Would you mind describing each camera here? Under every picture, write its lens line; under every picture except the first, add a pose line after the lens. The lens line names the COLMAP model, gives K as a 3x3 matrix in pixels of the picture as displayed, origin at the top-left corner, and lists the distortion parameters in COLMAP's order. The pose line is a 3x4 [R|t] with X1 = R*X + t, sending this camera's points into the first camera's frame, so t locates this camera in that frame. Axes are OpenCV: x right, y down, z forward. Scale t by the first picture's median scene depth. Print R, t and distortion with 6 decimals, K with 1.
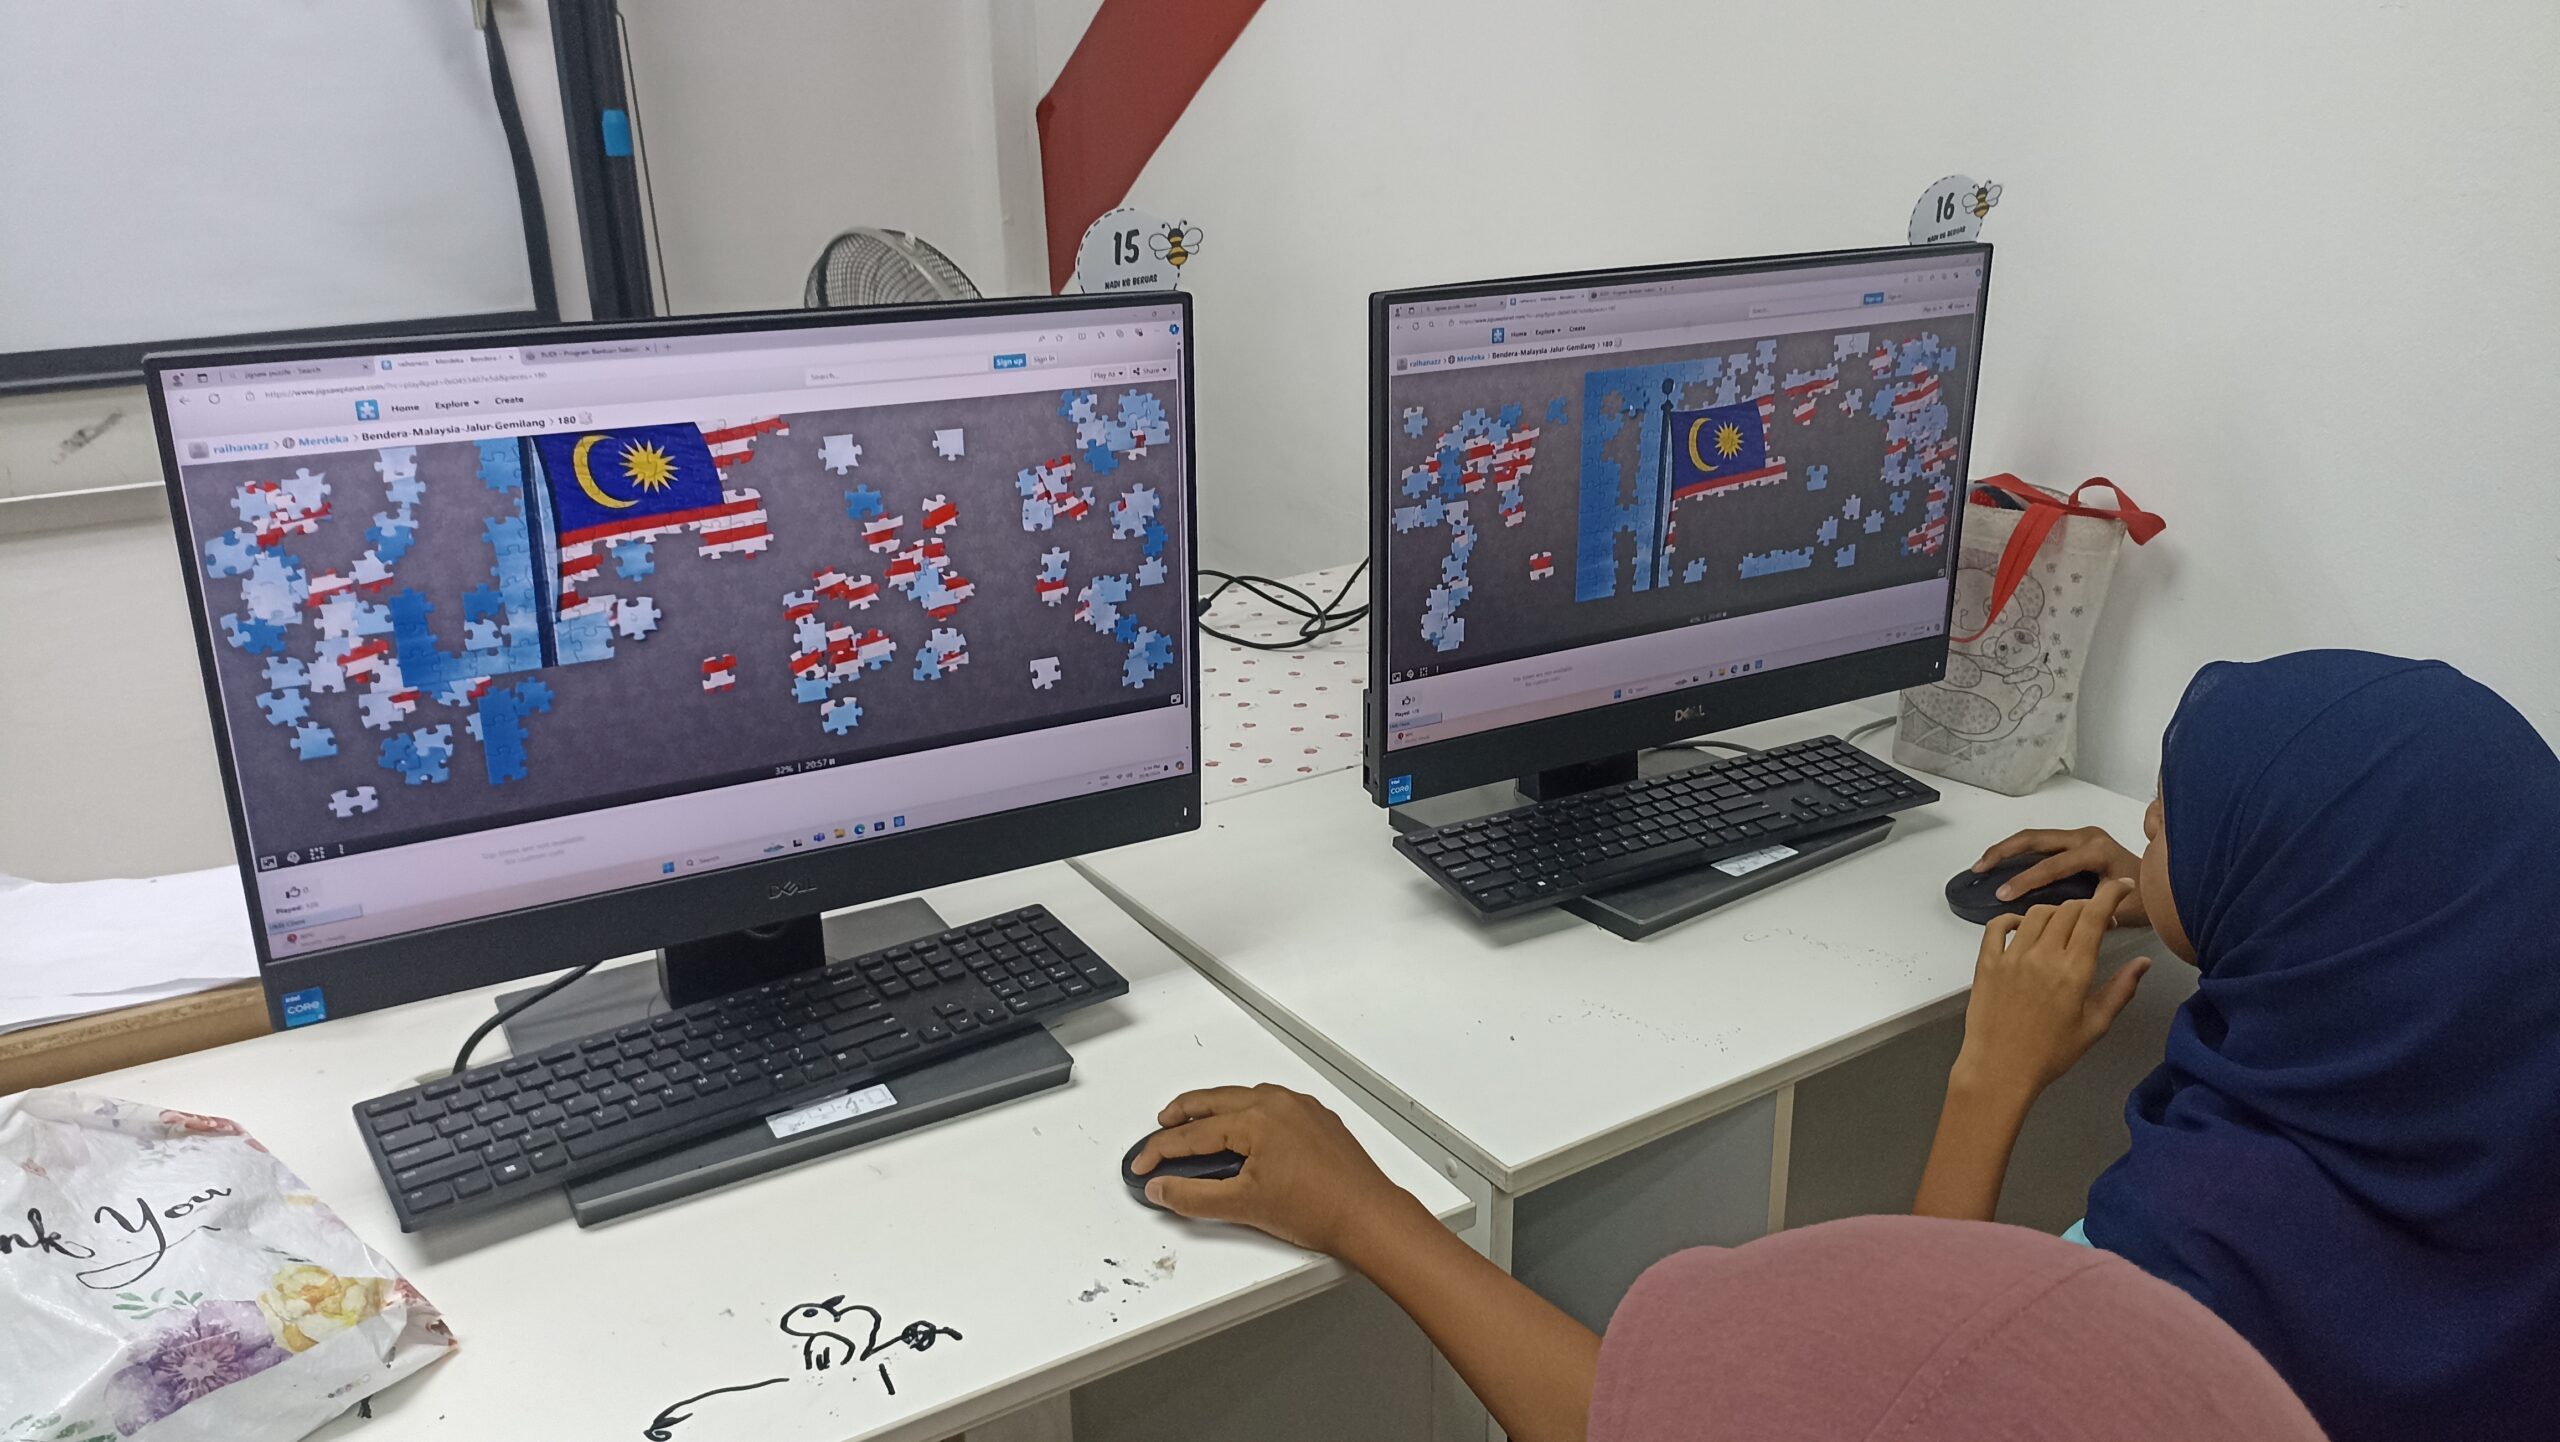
lens RADIAL K [[1875.2, 0, 1281.1], [0, 1875.2, 722.7], [0, 0, 1]] dist [0.047330, -0.032121]
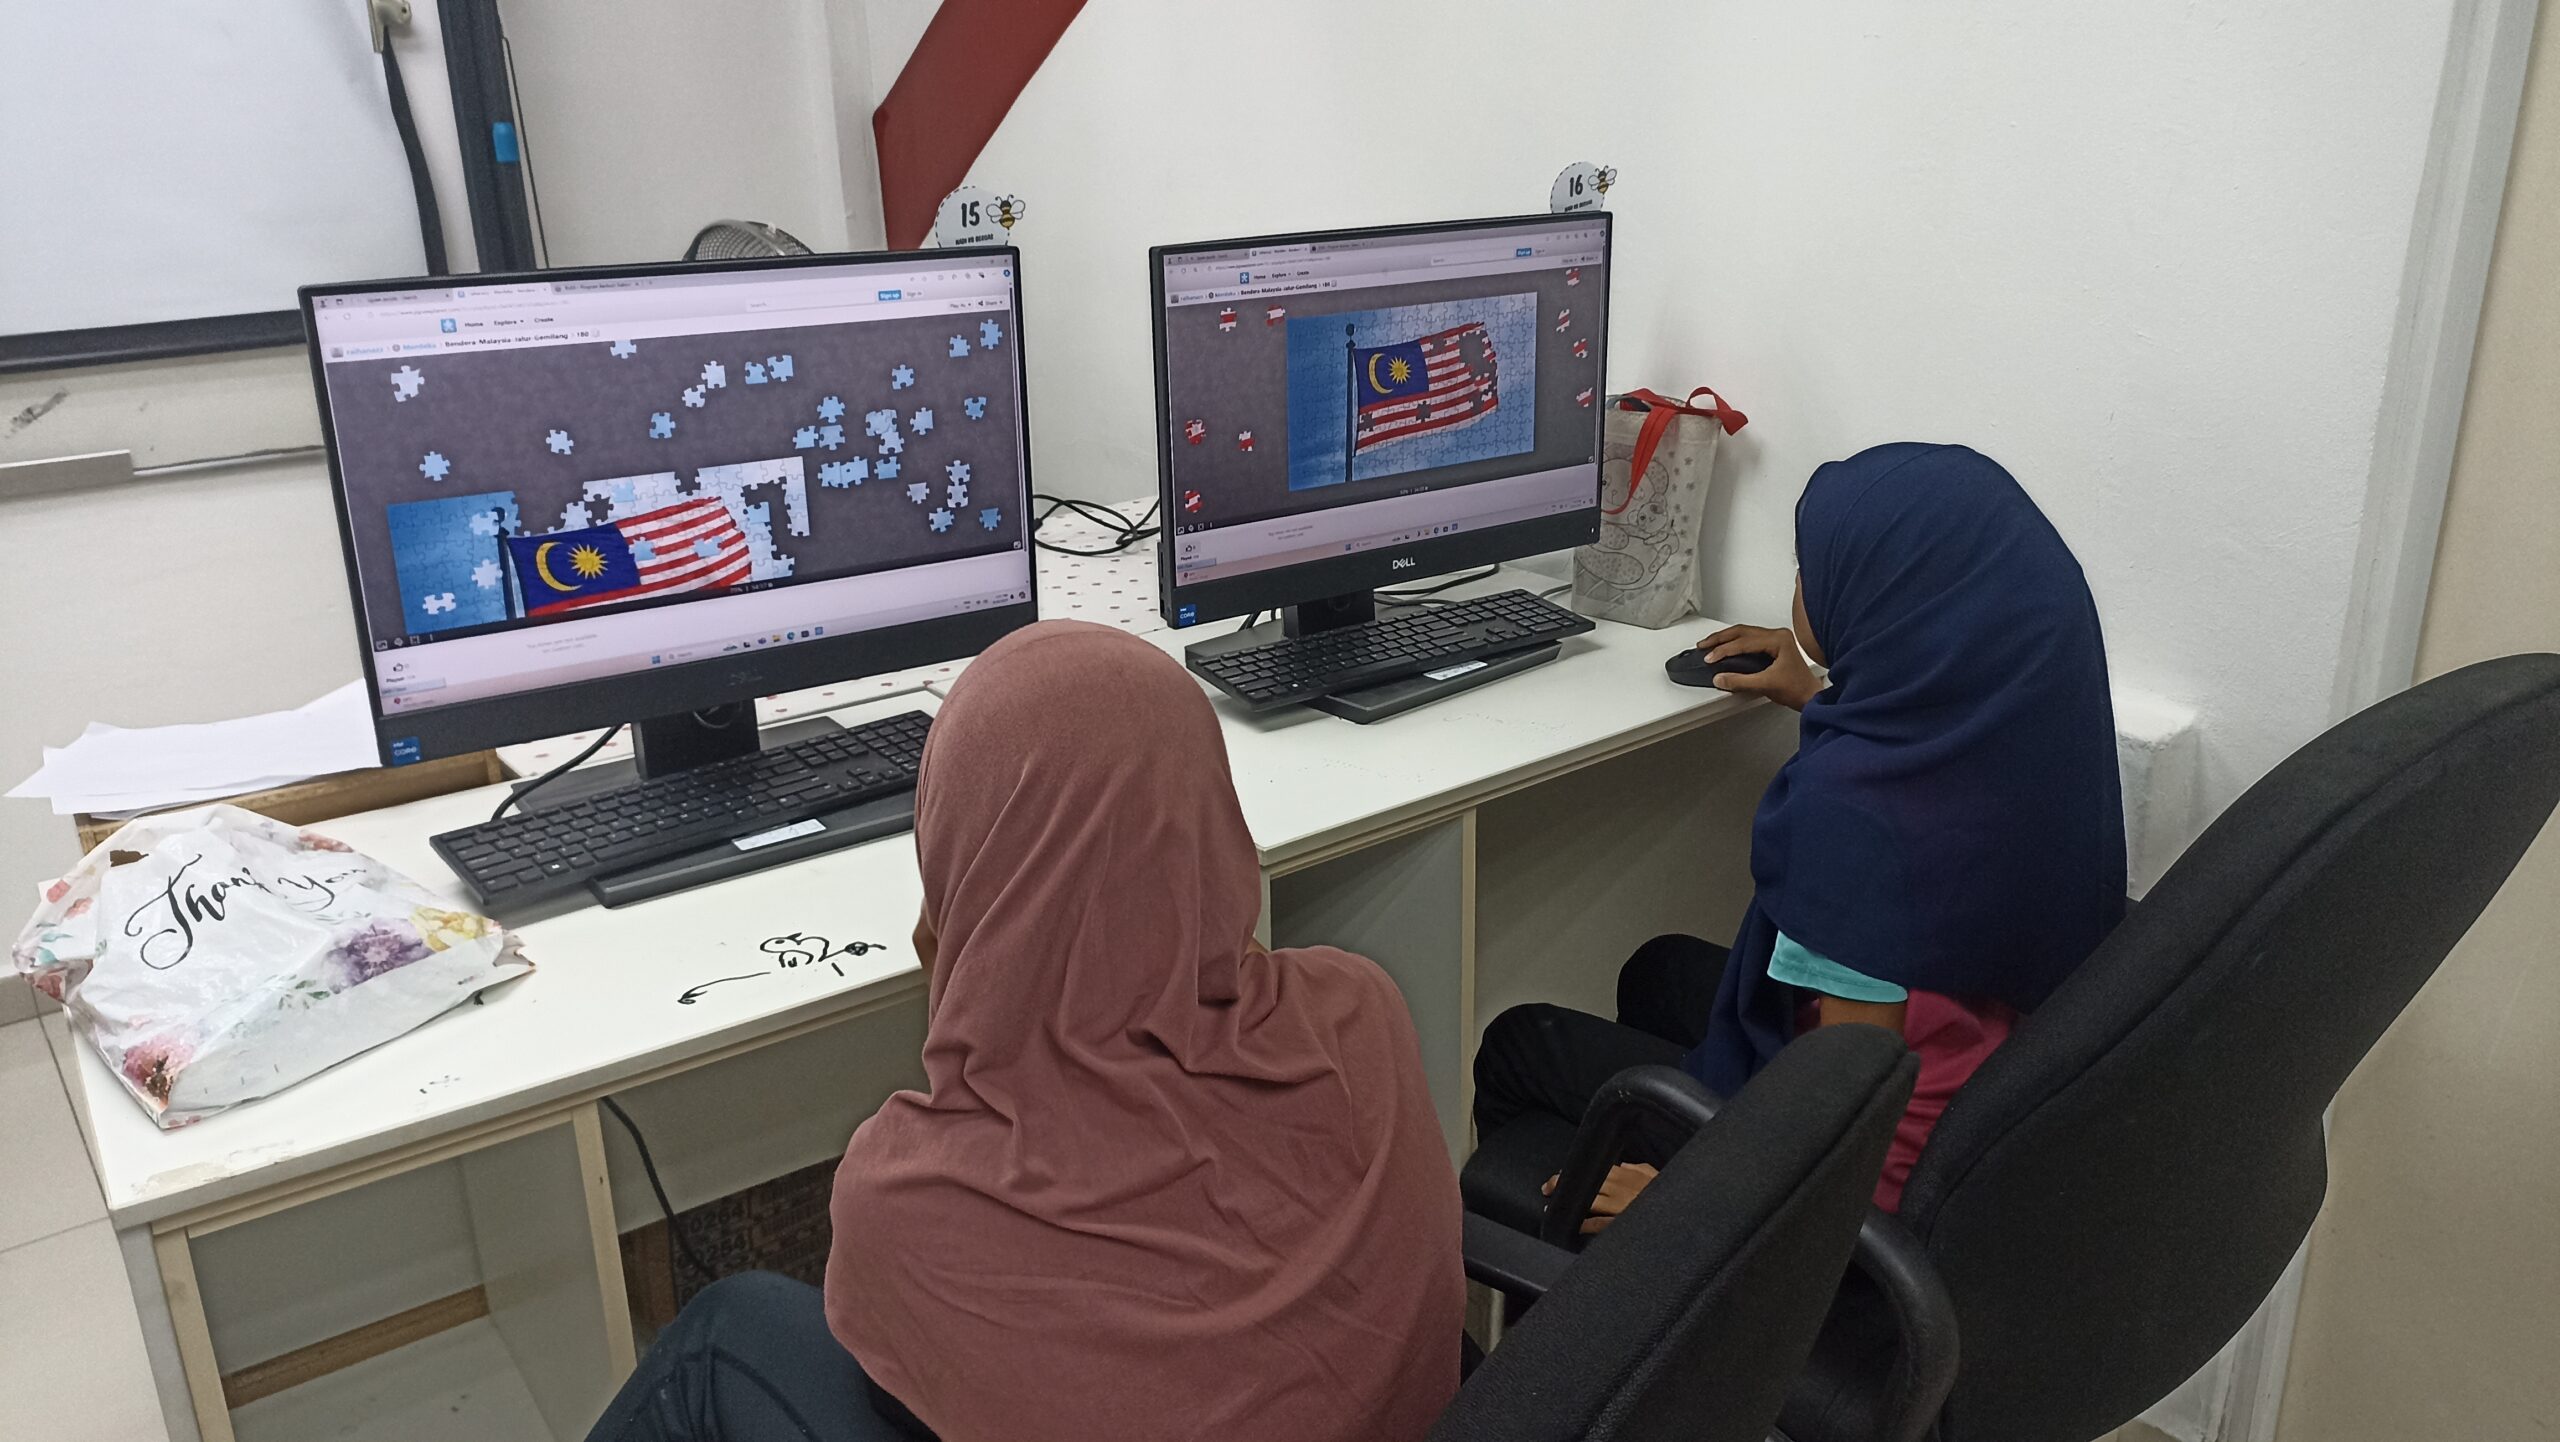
lens RADIAL K [[1875.2, 0, 1283.7], [0, 1875.2, 710.7], [0, 0, 1]] dist [0.047330, -0.032121]
pose [[0.995727, -0.035049, 0.085433, 0.016709], [0.035959, 0.999312, -0.009135, 0.134448], [-0.085054, 0.012168, 0.996302, -0.401641]]
